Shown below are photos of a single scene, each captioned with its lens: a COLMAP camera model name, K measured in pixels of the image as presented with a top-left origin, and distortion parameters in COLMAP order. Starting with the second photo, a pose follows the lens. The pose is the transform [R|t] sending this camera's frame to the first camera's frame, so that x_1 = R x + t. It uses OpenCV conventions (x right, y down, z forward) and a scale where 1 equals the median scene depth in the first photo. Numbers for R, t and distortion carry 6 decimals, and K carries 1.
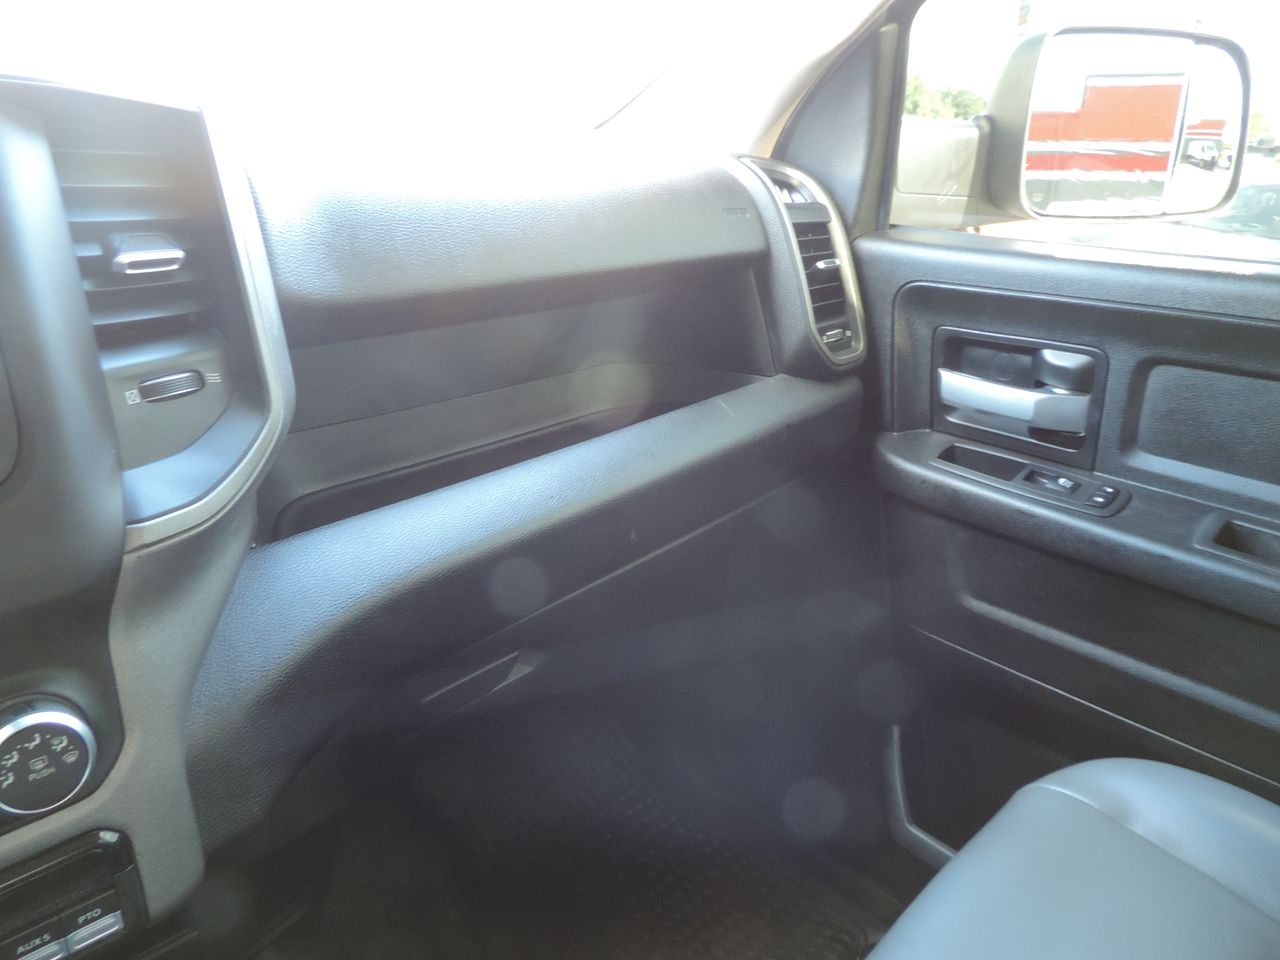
lens RADIAL K [[896.1, 0, 653.1], [0, 896.1, 474.9], [0, 0, 1]] dist [-0.004609, -0.011490]
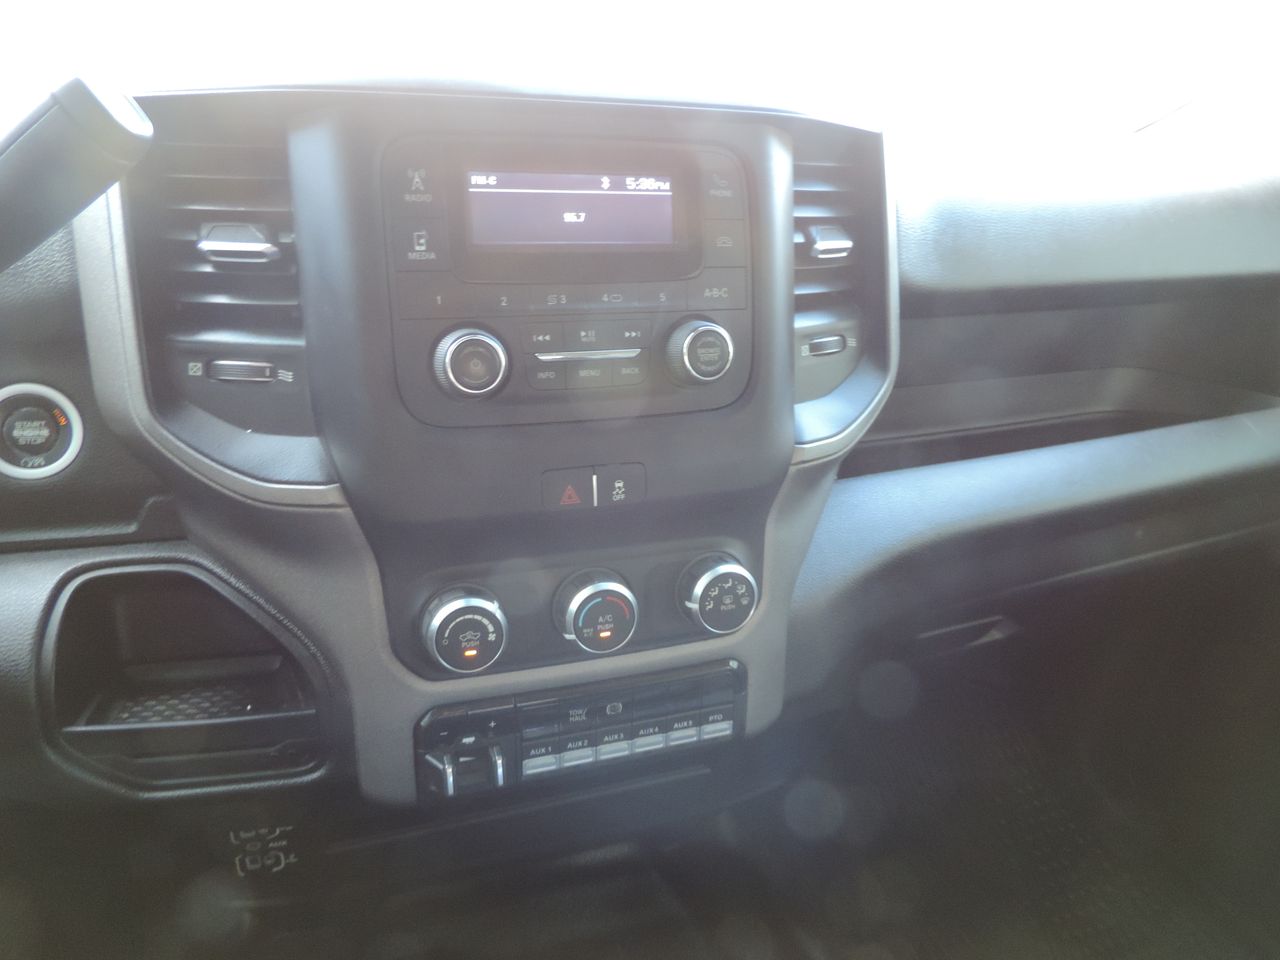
lens RADIAL K [[896.1, 0, 632.3], [0, 896.1, 487.9], [0, 0, 1]] dist [-0.004609, -0.011490]
pose [[0.900446, 0.177260, -0.397211, -0.249787], [-0.162553, 0.984164, 0.070699, 0.061803], [0.403453, 0.000907, 0.915000, -0.325343]]
